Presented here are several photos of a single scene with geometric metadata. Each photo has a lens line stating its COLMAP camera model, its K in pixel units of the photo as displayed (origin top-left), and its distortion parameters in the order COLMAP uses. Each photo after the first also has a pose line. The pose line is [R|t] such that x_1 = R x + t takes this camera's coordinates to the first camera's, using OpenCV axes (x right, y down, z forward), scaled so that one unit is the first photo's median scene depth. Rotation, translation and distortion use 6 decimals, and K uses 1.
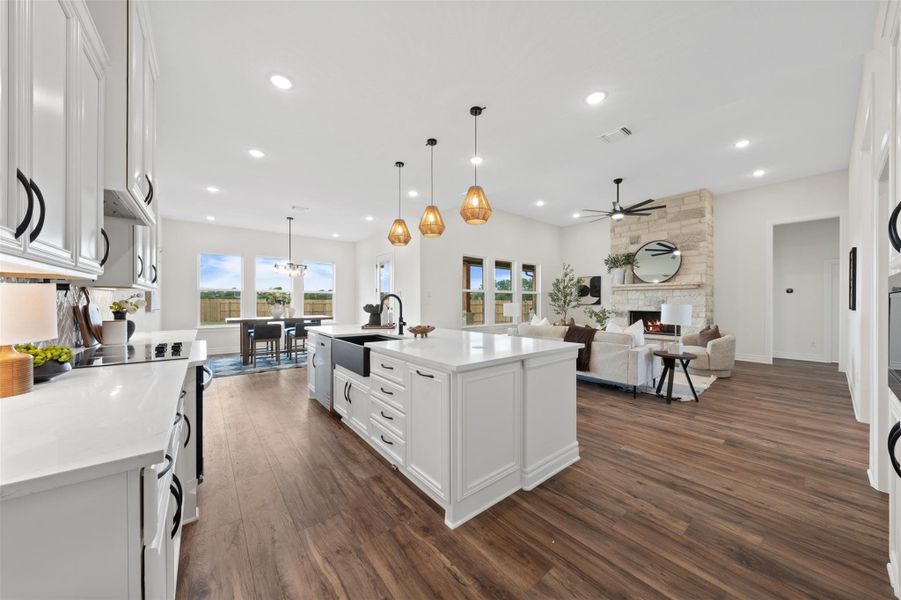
lens RADIAL K [[304.7, 0, 453.1], [0, 304.7, 298.7], [0, 0, 1]] dist [-0.001028, -0.000008]
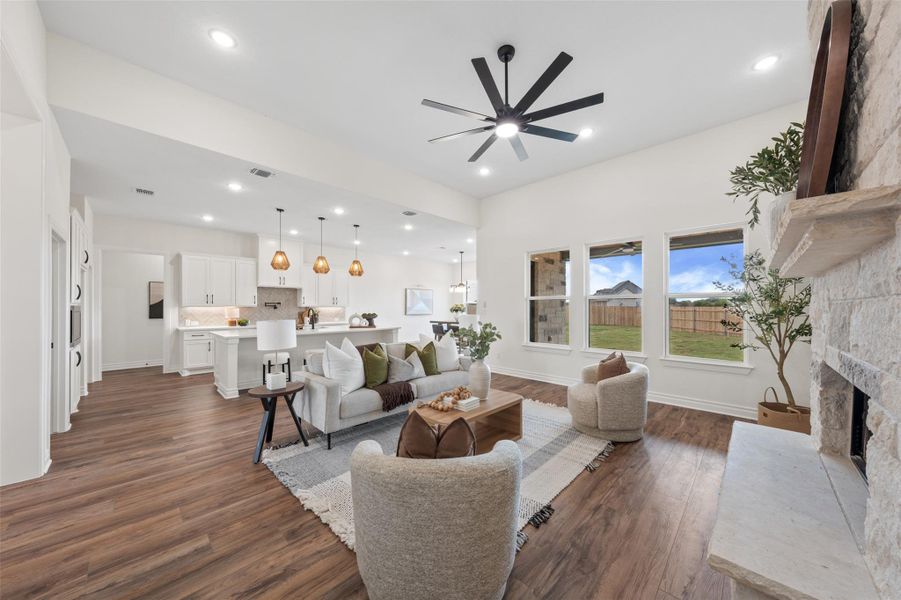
lens RADIAL K [[311.1, 0, 453.4], [0, 311.1, 307.1], [0, 0, 1]] dist [0.000272, -0.000053]
pose [[0.121262, -0.002040, -0.992618, 2.042184], [0.007683, 0.999970, -0.001116, -0.014010], [0.992591, -0.007491, 0.121274, 1.789067]]
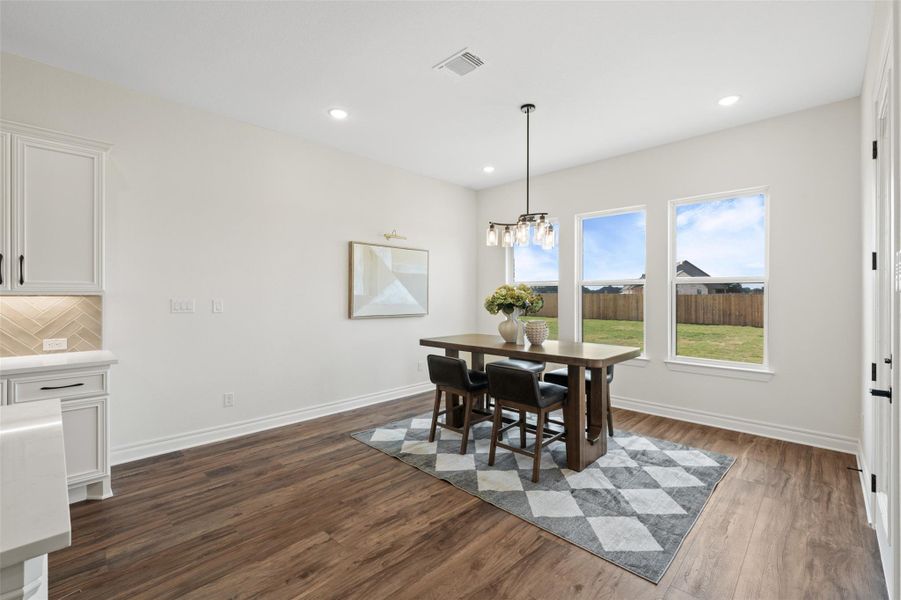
lens RADIAL K [[388.2, 0, 454.8], [0, 388.2, 299.0], [0, 0, 1]] dist [-0.003466, -0.000592]
pose [[0.126397, 0.004822, -0.991968, -0.059616], [0.008639, 0.999945, 0.005962, -0.016478], [0.991942, -0.009323, 0.126348, 1.898711]]
